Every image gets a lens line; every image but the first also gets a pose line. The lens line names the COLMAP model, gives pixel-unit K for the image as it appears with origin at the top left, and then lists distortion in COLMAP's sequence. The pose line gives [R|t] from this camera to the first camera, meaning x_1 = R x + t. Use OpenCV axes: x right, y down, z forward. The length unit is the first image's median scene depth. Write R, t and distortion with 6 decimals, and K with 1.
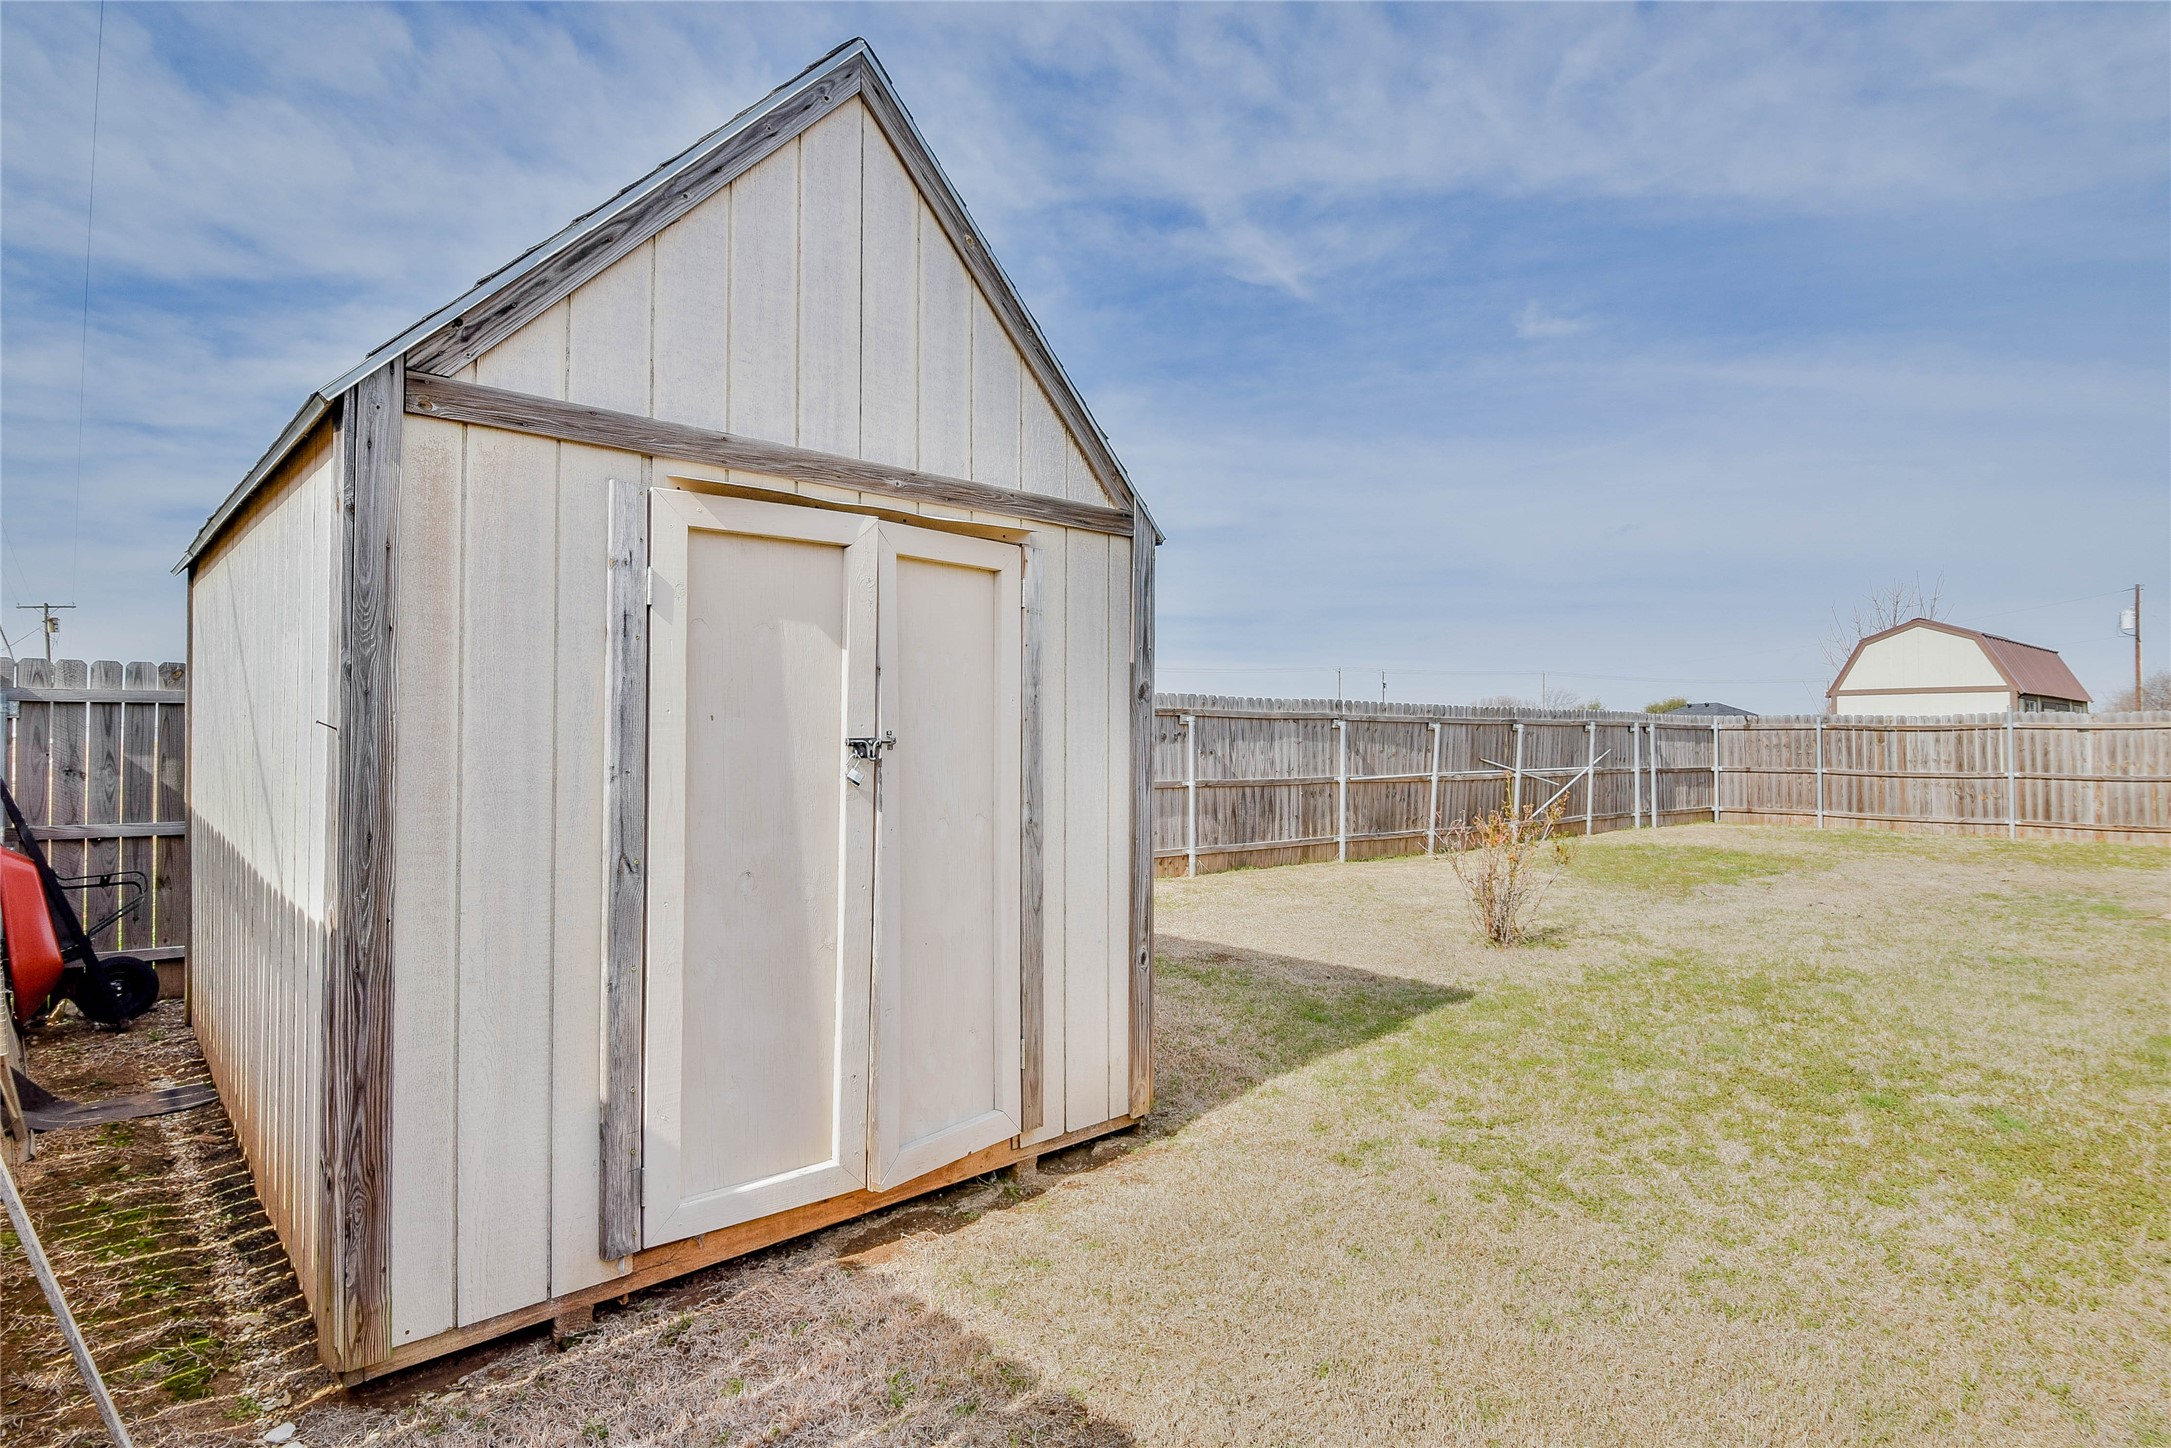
lens RADIAL K [[1124.4, 0, 1059.0], [0, 1124.4, 708.0], [0, 0, 1]] dist [0.006589, -0.020284]
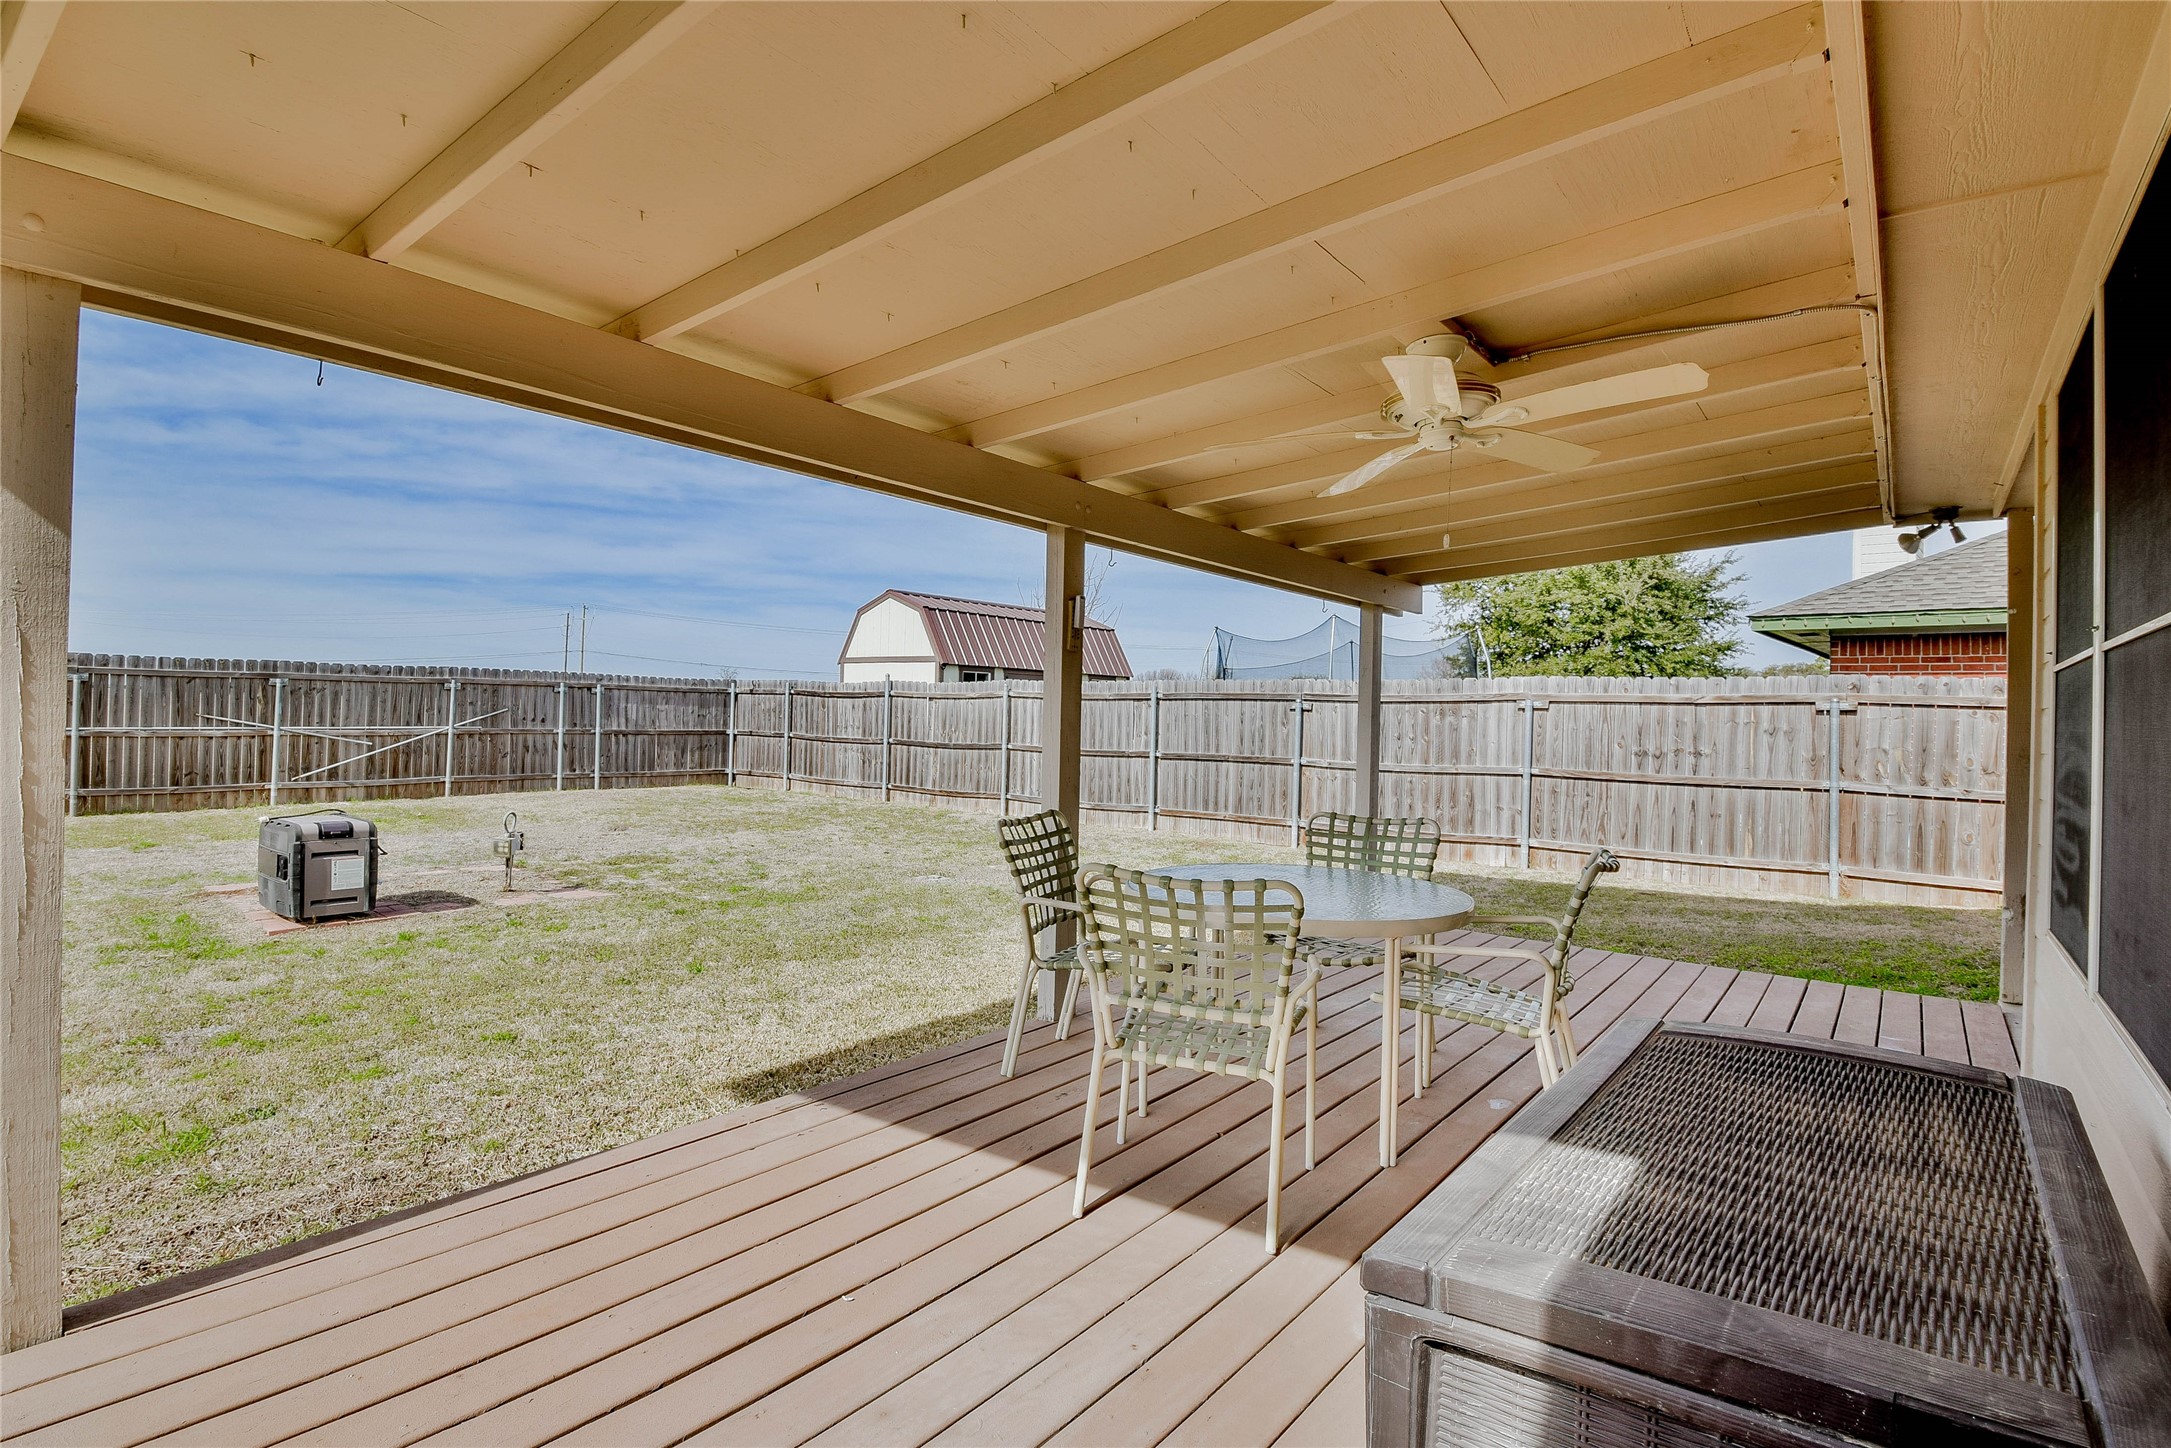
lens RADIAL K [[1082.1, 0, 1063.3], [0, 1082.1, 708.8], [0, 0, 1]] dist [0.019706, -0.002026]
pose [[0.990941, 0.020452, 0.132733, 1.092322], [-0.024555, 0.999268, 0.029344, -0.003528], [-0.132036, -0.032337, 0.990717, 0.027859]]
